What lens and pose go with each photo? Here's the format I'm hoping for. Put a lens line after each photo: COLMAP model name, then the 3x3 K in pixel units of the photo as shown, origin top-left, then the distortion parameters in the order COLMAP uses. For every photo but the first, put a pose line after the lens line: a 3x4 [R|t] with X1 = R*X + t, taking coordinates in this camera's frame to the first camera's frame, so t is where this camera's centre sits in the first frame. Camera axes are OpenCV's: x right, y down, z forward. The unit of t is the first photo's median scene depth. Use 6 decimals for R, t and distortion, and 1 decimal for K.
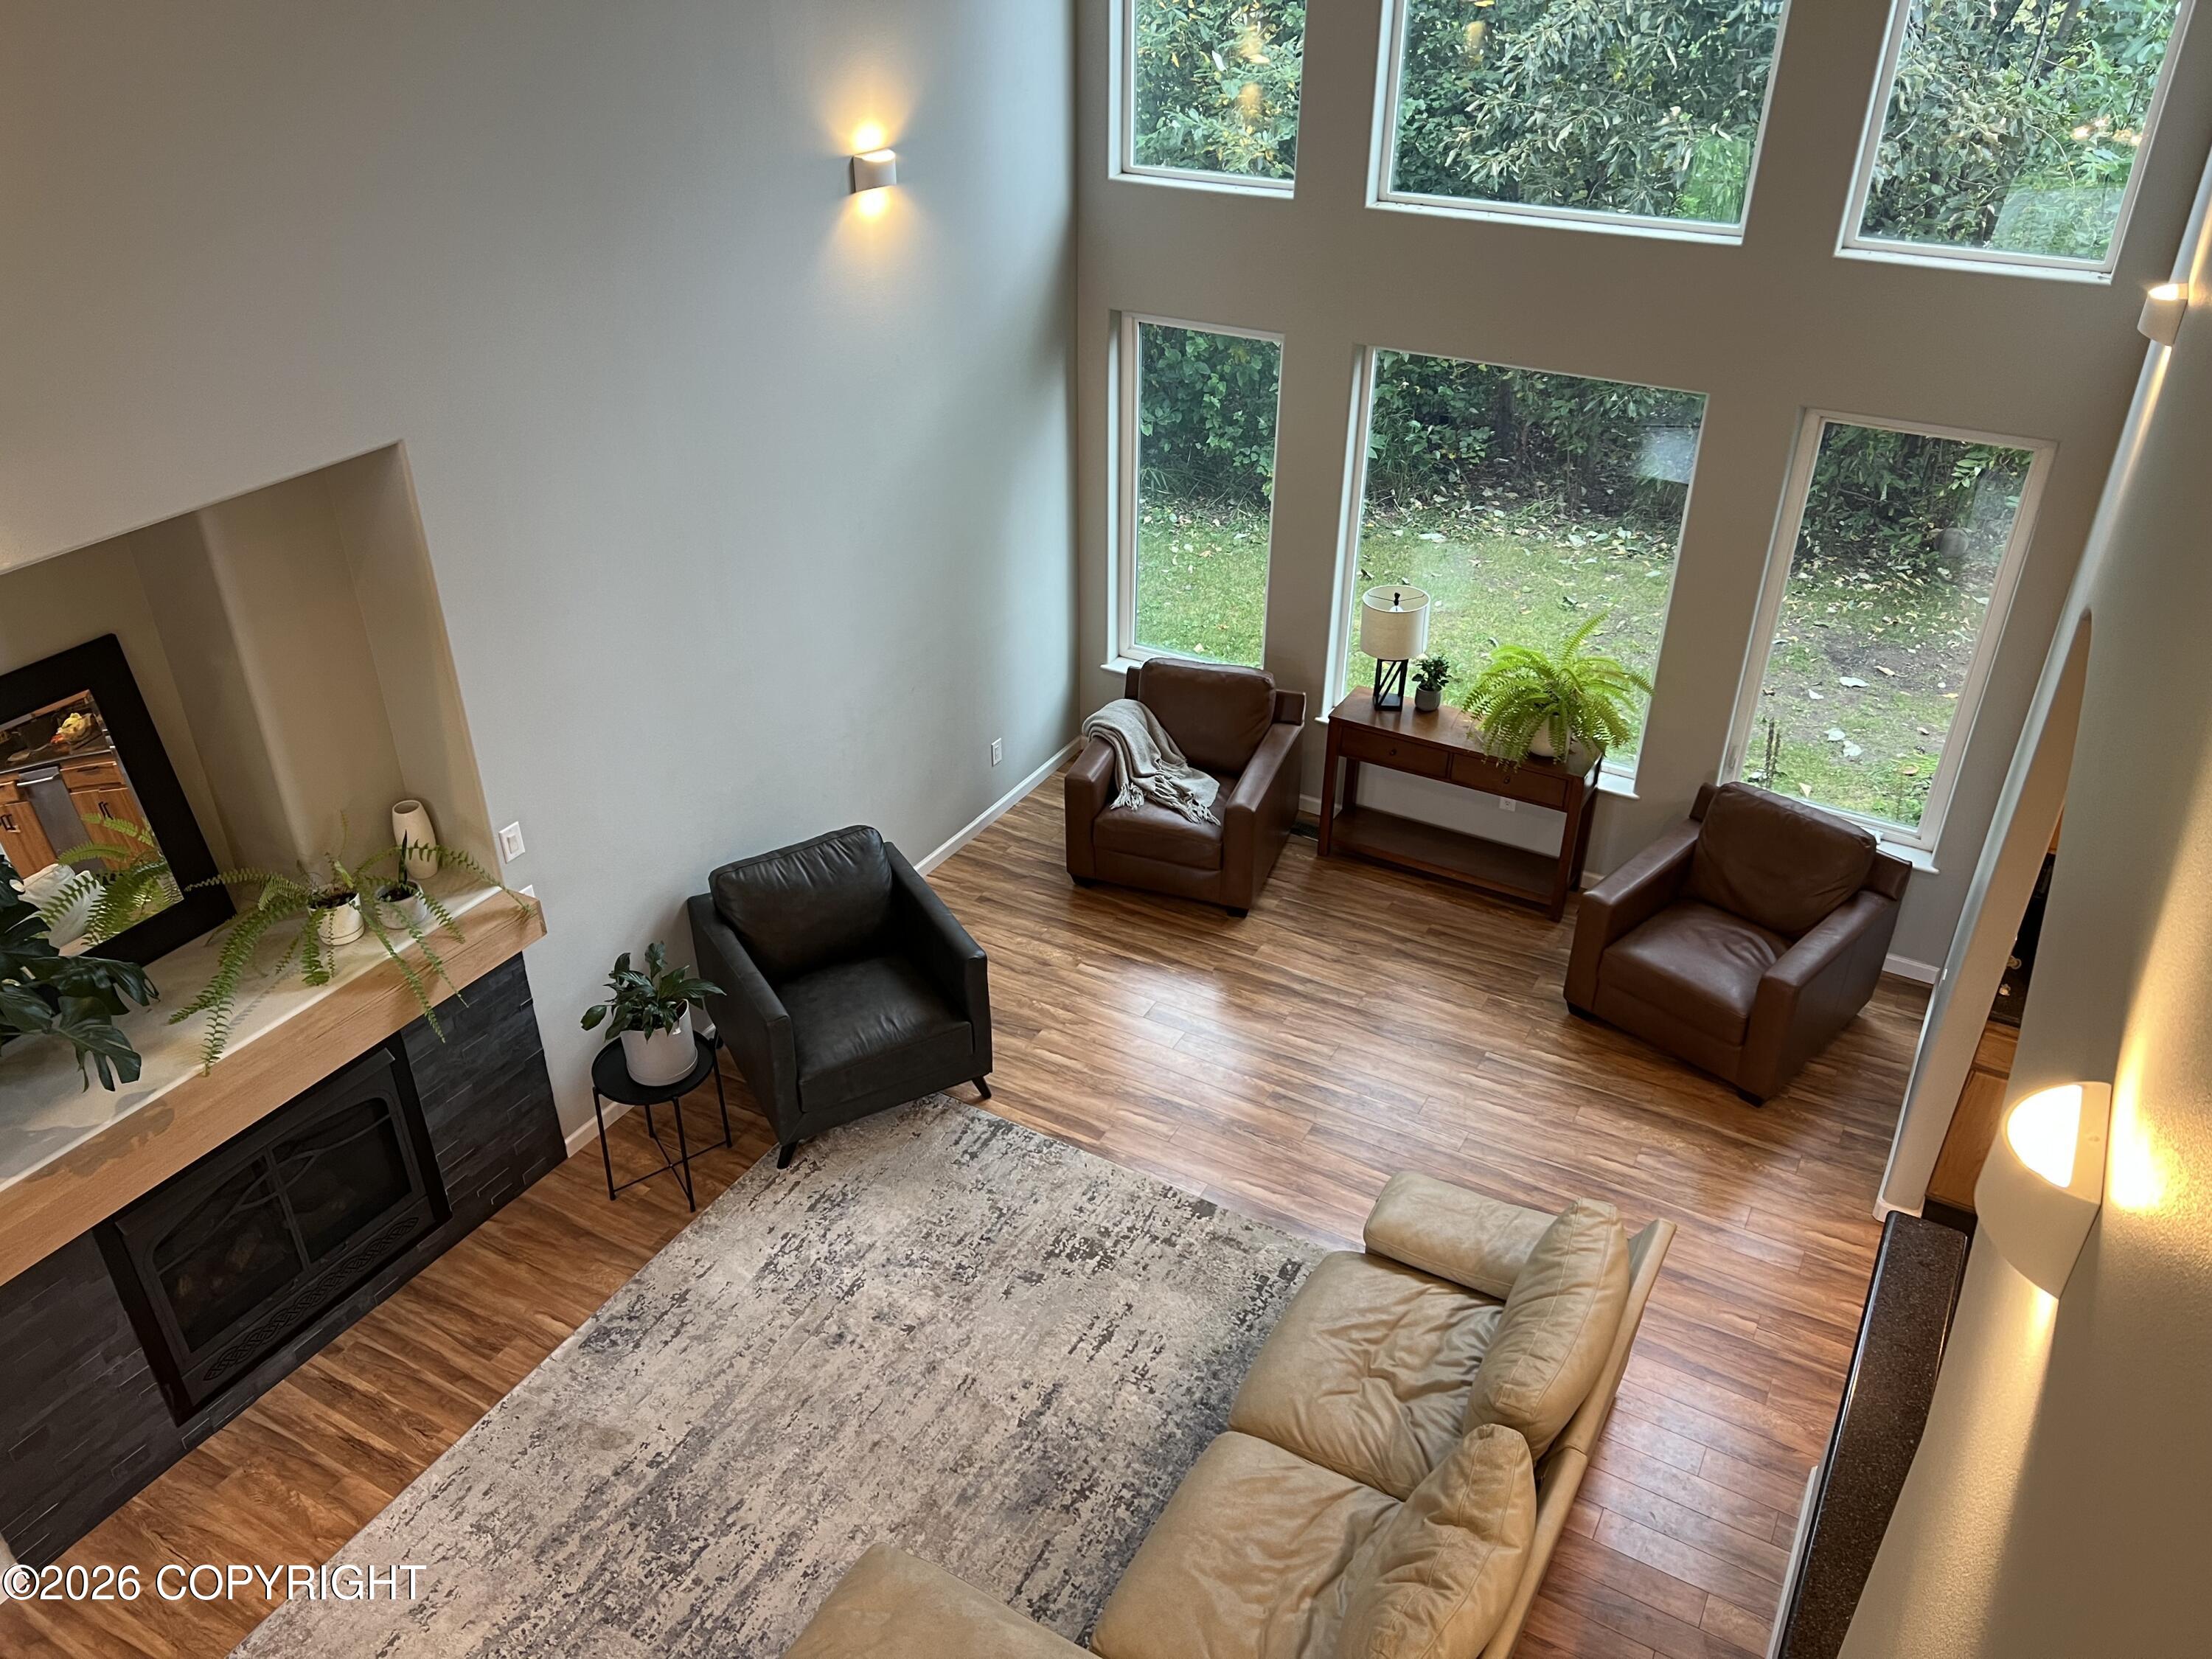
lens RADIAL K [[1645.7, 0, 1105.3], [0, 1645.7, 830.0], [0, 0, 1]] dist [0.049560, -0.004032]
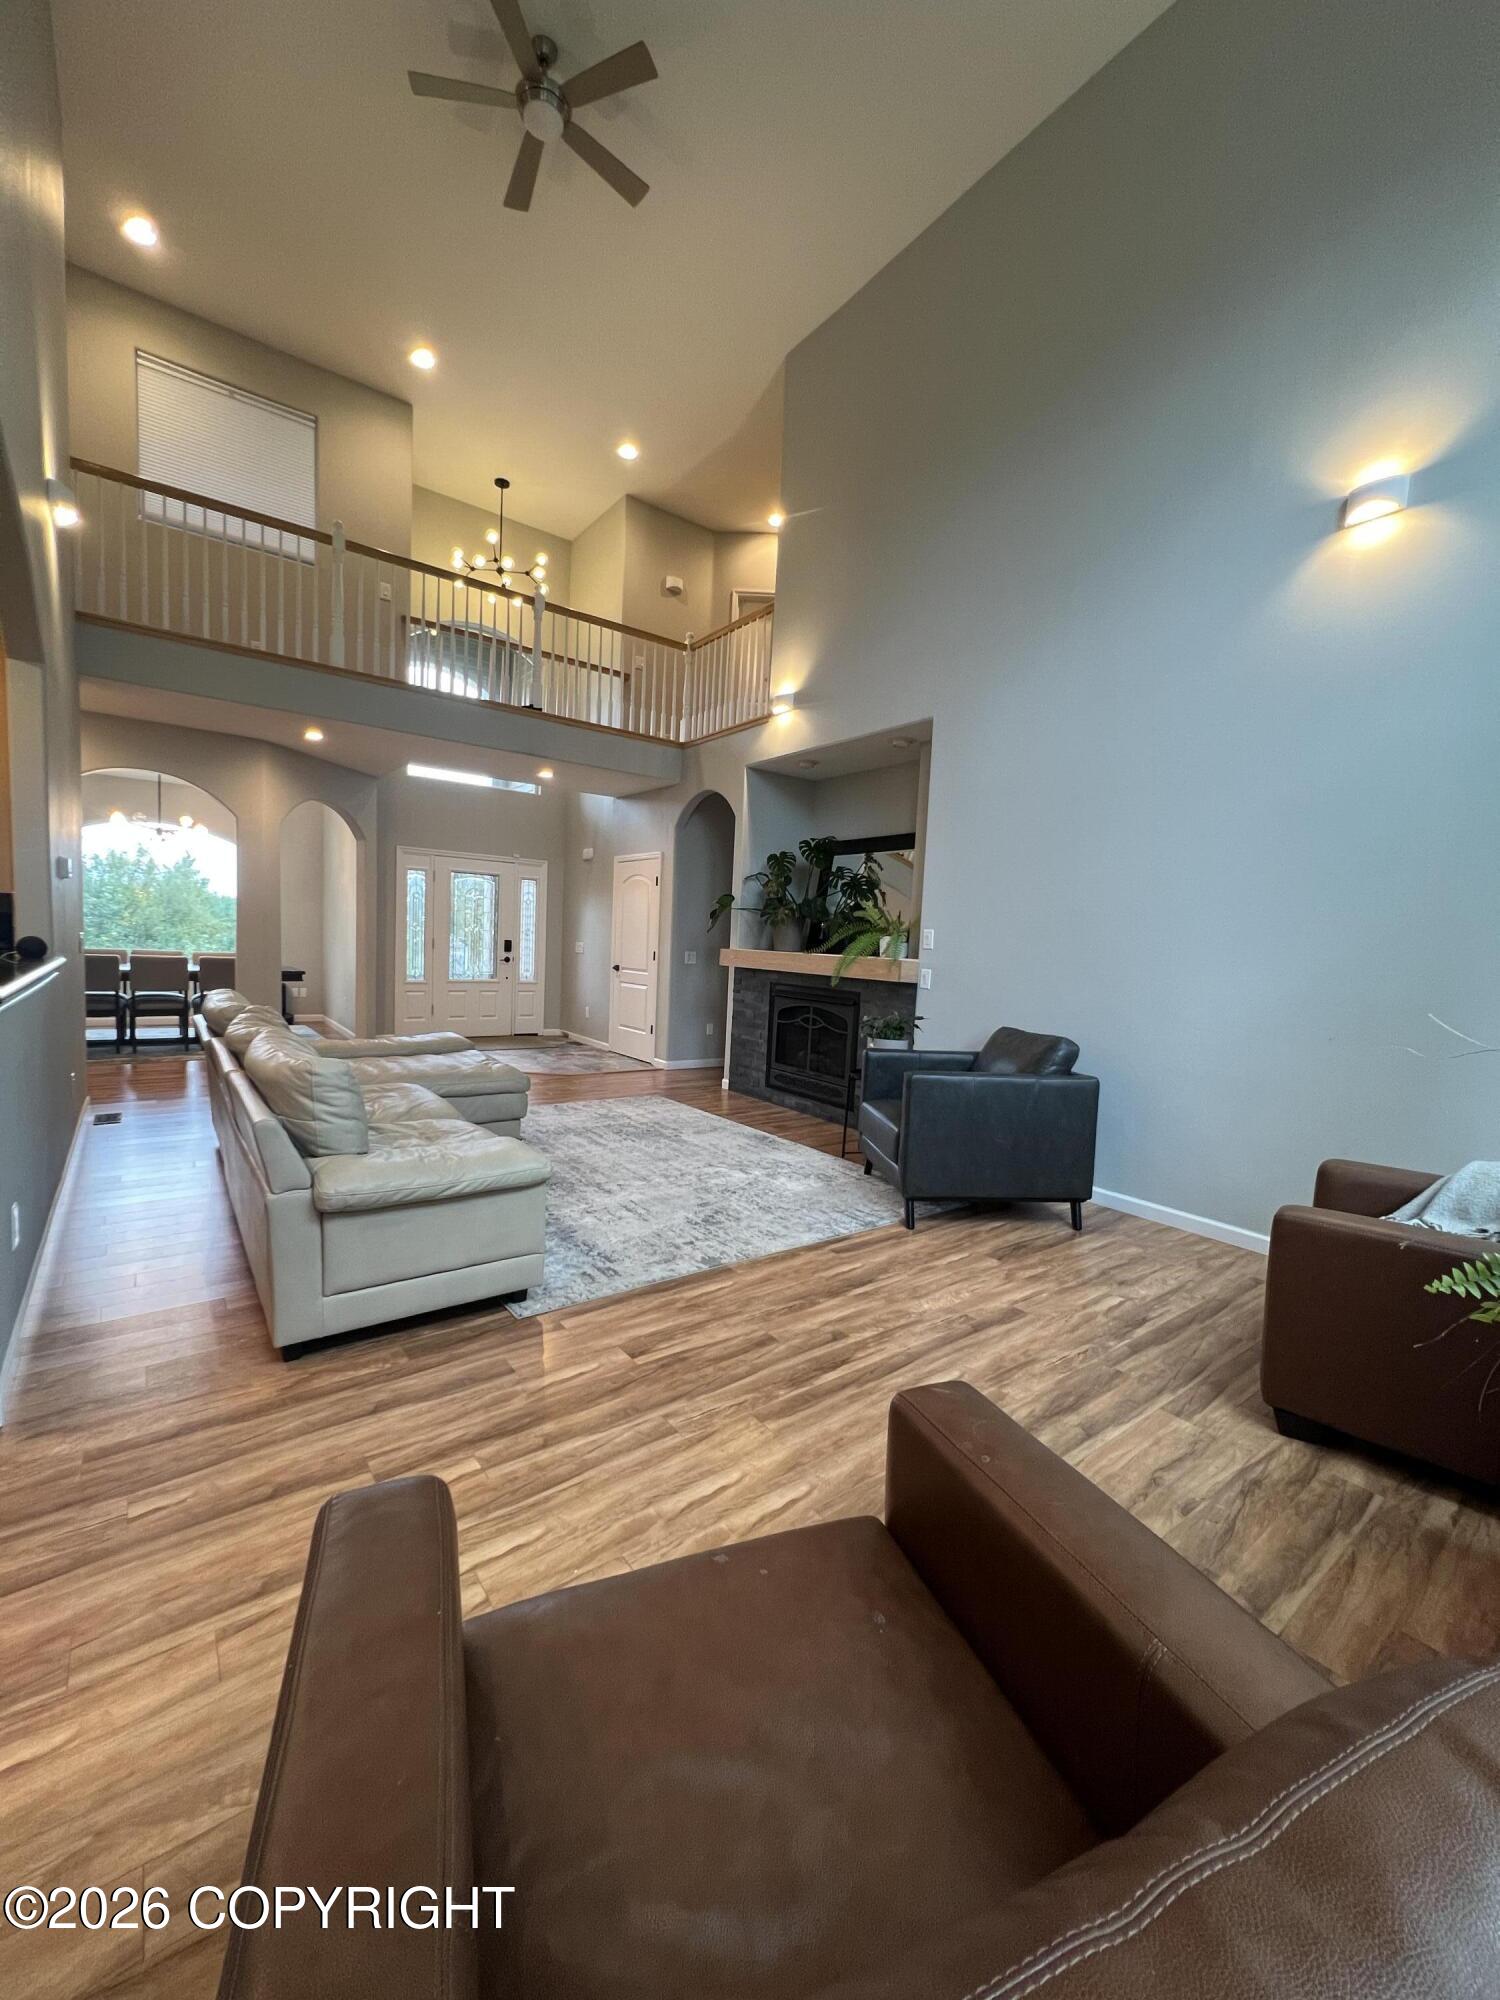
lens RADIAL K [[795.2, 0, 749.5], [0, 795.2, 1000.8], [0, 0, 1]] dist [0.001761, 0.000023]
pose [[-0.394817, 0.044748, -0.917669, 0.503899], [-0.510770, 0.819549, 0.259717, -0.061807], [0.763697, 0.571259, -0.300716, 1.026574]]
